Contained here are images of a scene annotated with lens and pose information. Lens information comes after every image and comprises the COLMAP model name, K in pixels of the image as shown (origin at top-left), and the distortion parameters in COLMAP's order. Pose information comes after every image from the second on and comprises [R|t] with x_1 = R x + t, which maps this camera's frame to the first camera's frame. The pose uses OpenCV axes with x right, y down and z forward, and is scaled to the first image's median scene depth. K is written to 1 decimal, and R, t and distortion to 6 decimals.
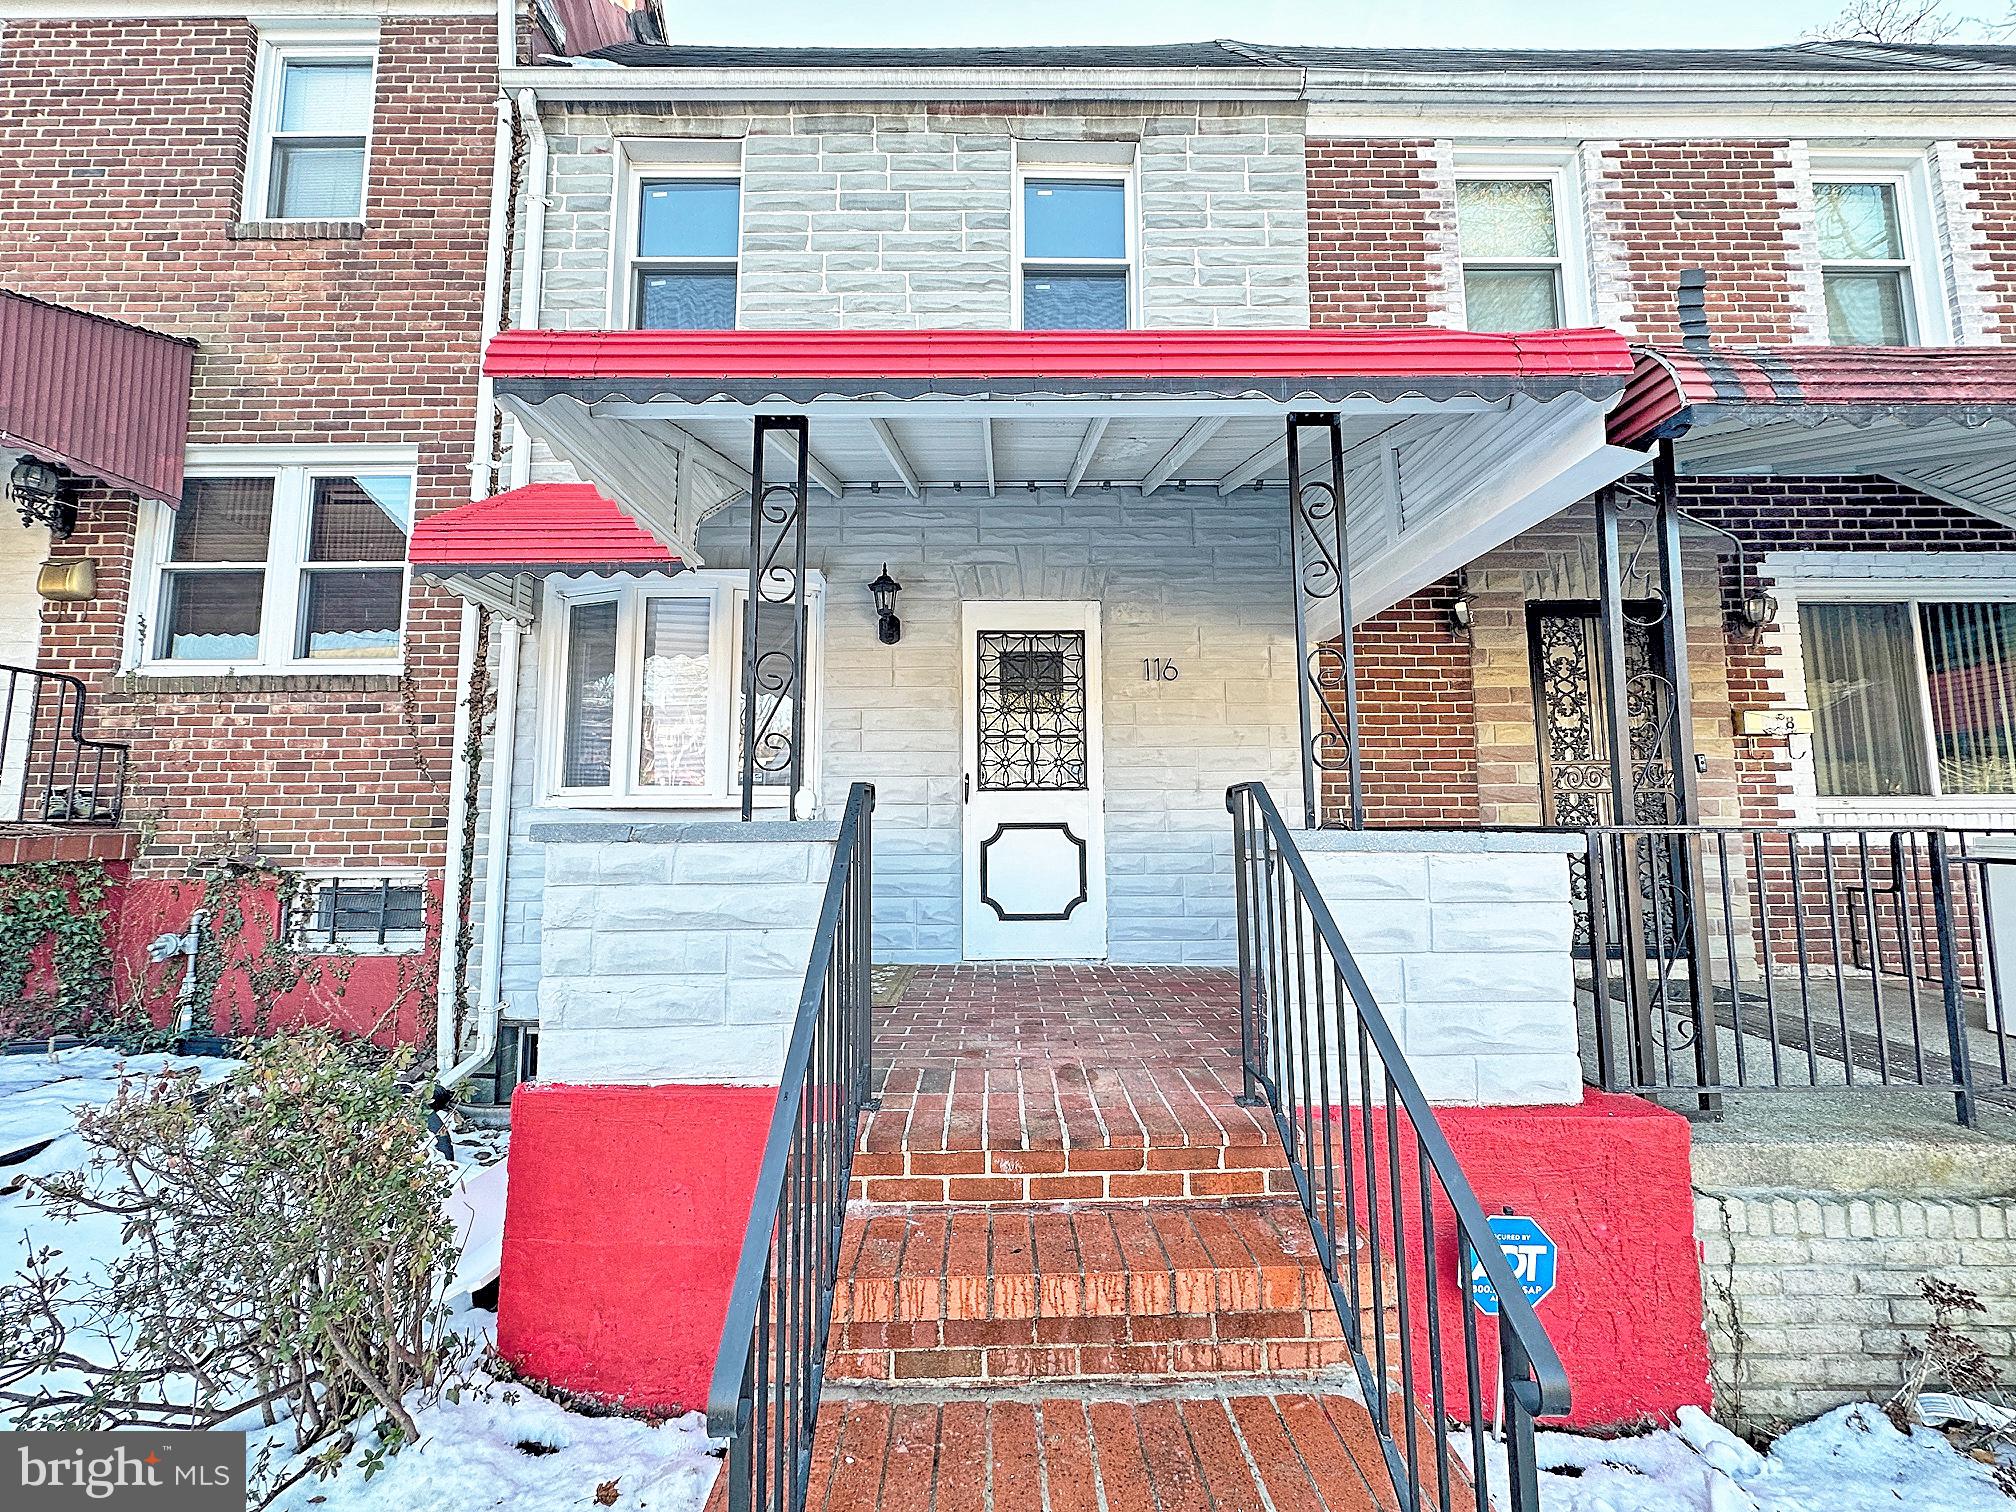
lens RADIAL K [[798.9, 0, 1006.9], [0, 798.9, 754.2], [0, 0, 1]] dist [-0.005272, 0.001558]
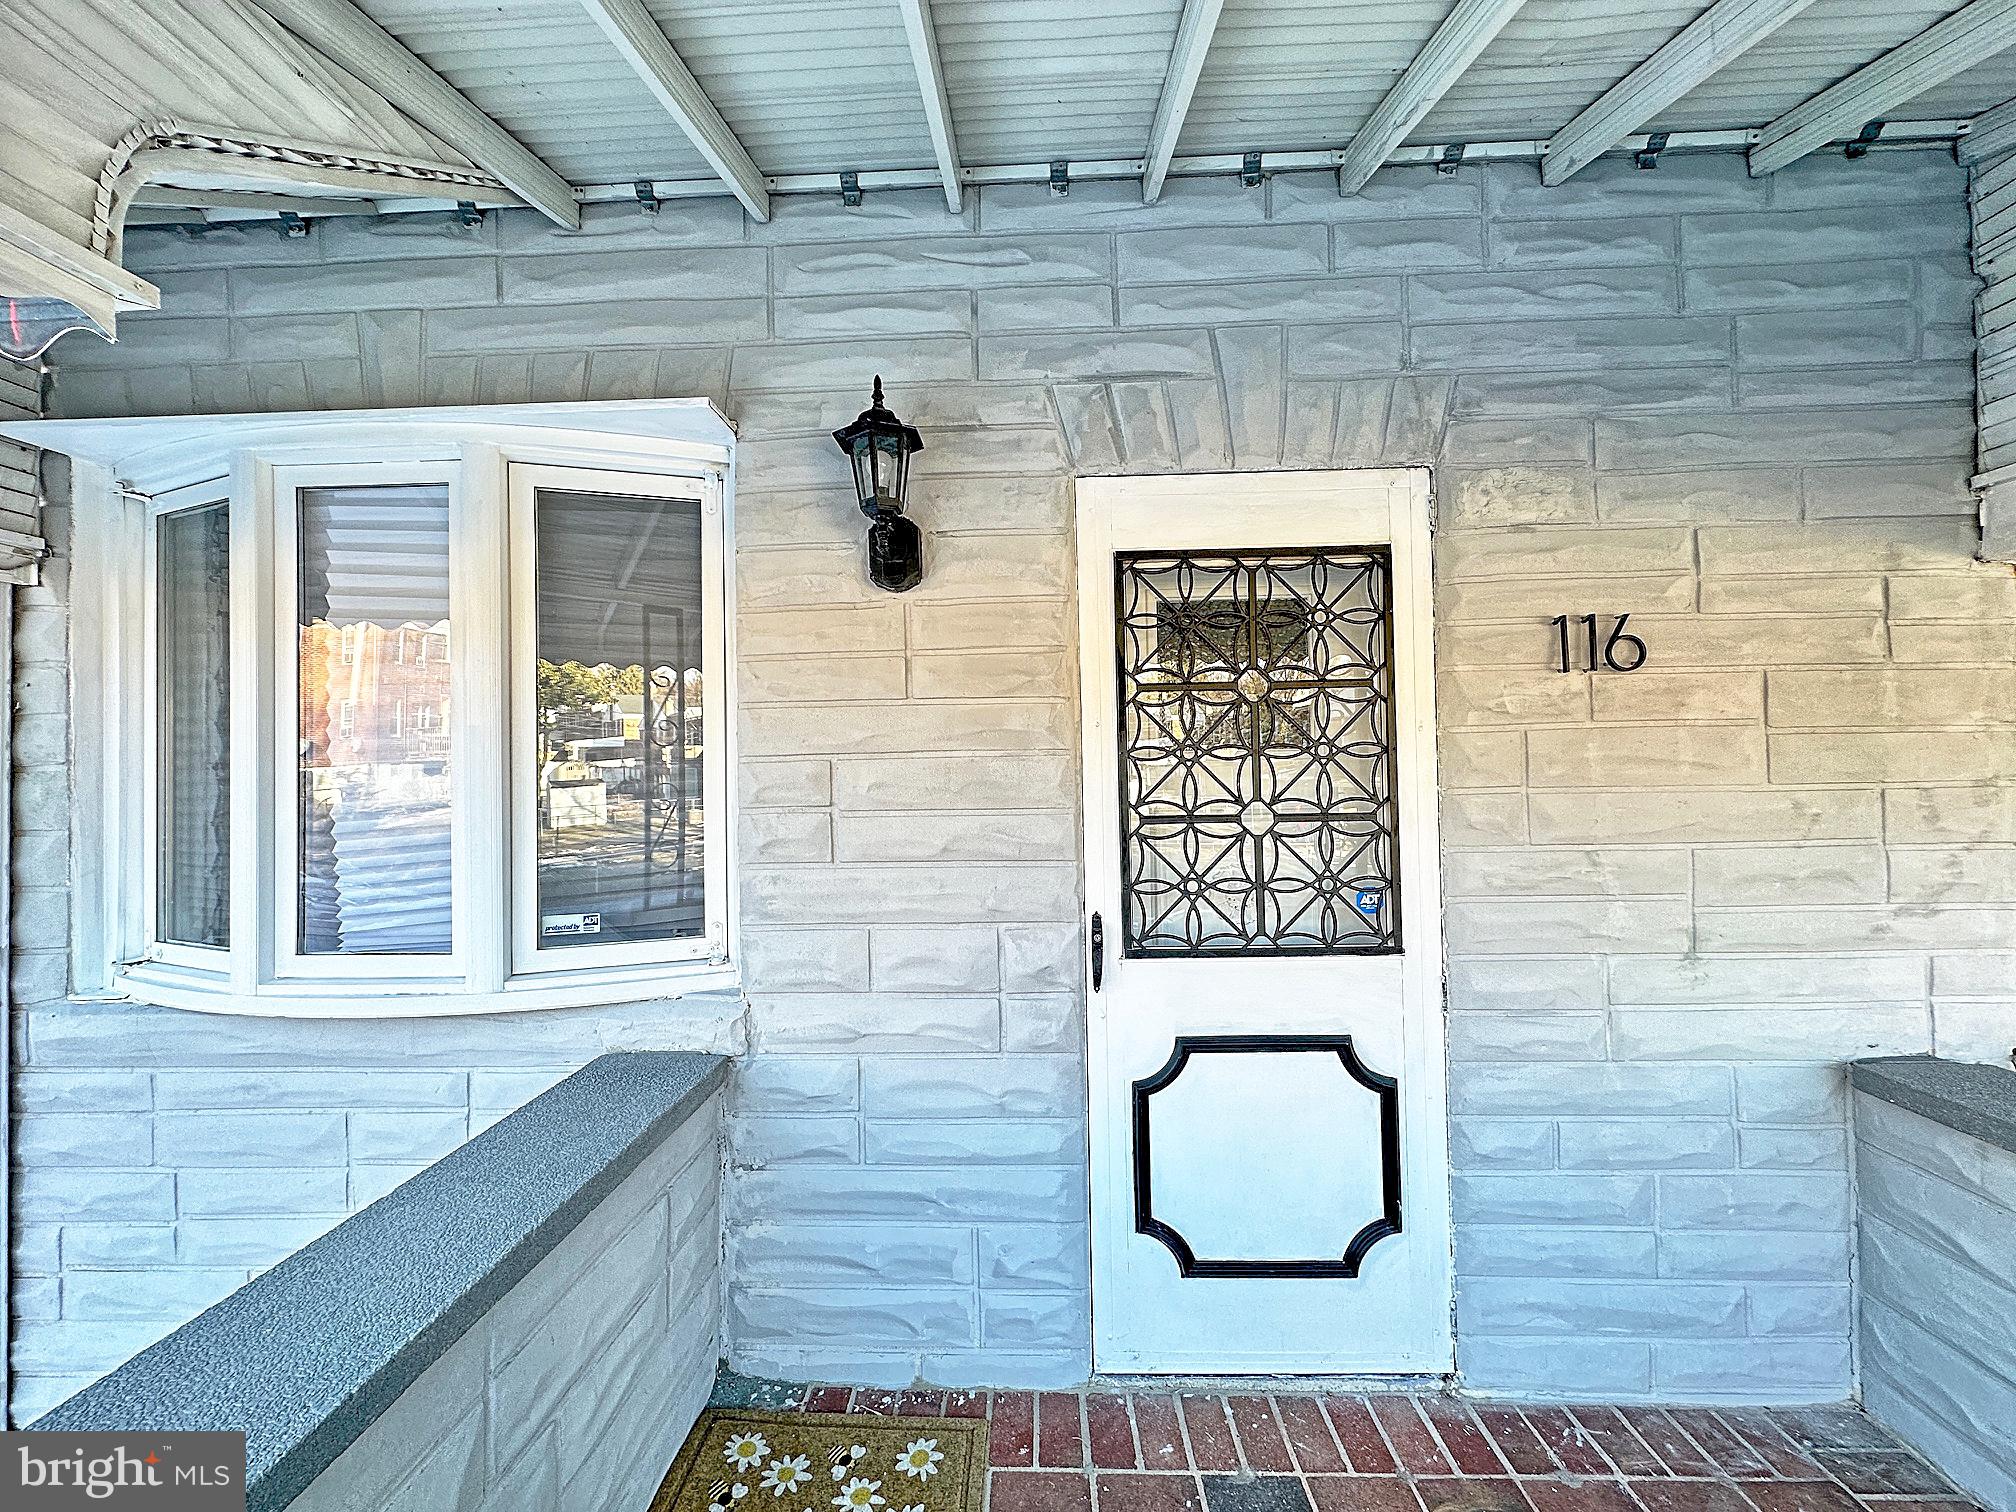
lens RADIAL K [[798.9, 0, 1012.4], [0, 798.9, 753.3], [0, 0, 1]] dist [-0.005272, 0.001558]
pose [[0.998990, -0.012799, -0.043073, -0.072015], [0.016035, 0.997006, 0.075644, -0.085010], [0.041976, -0.076258, 0.996204, 0.589425]]
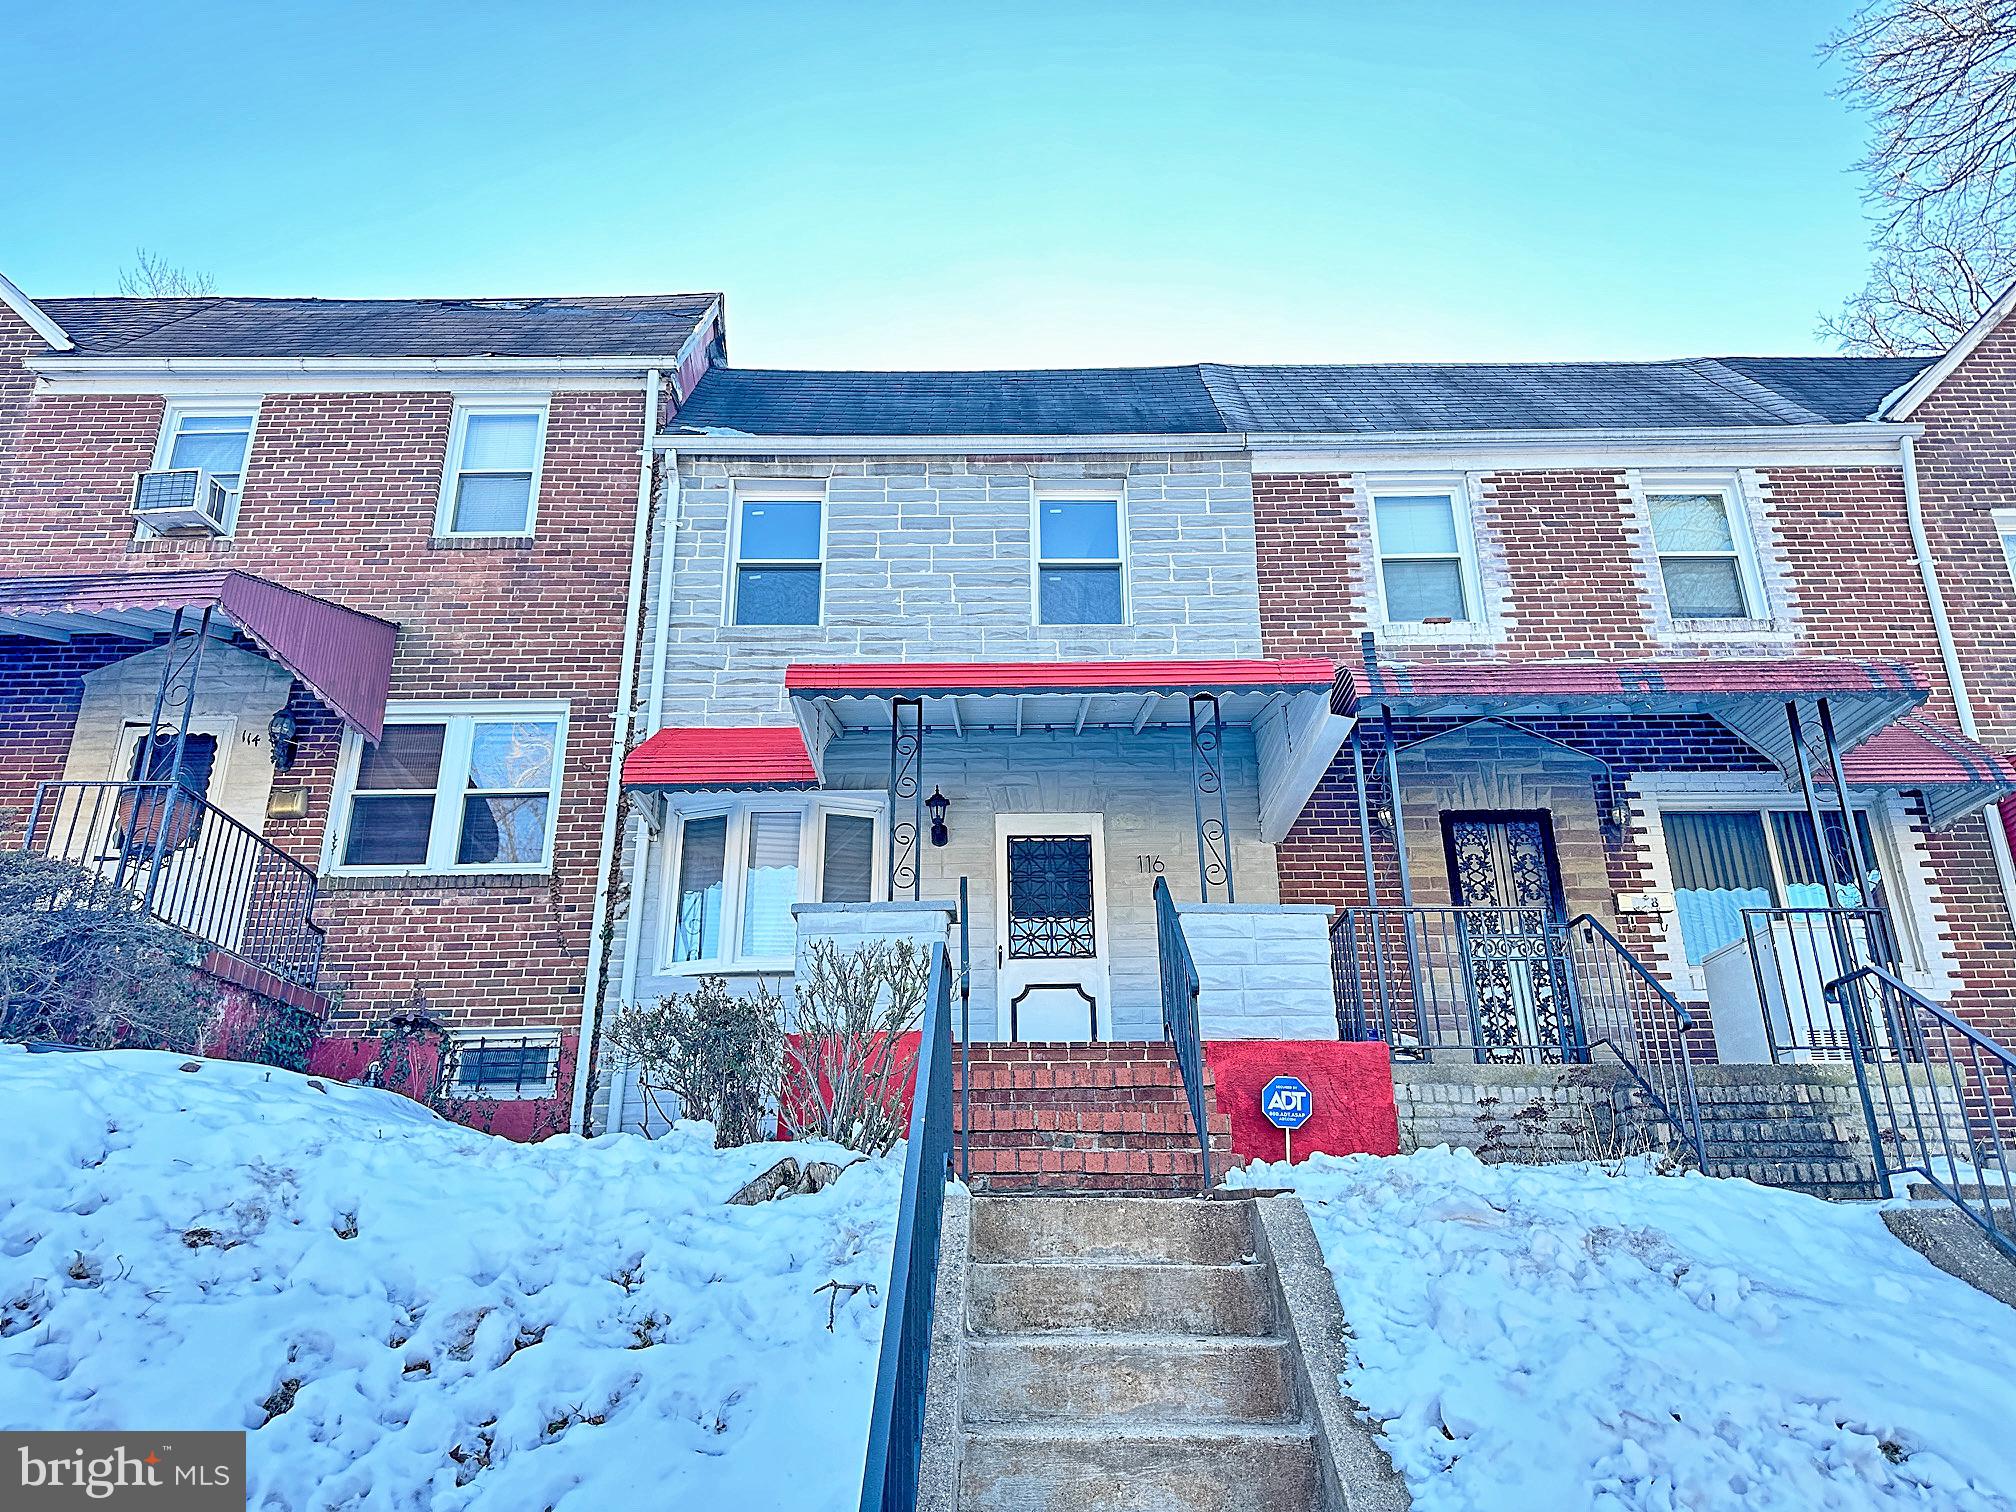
lens RADIAL K [[1432.3, 0, 1008.2], [0, 1432.3, 757.6], [0, 0, 1]] dist [0.014012, 0.000877]
pose [[0.999973, -0.007111, -0.002078, -0.030212], [0.006244, 0.959962, -0.280062, 0.364613], [0.003986, 0.280041, 0.959980, -1.228454]]
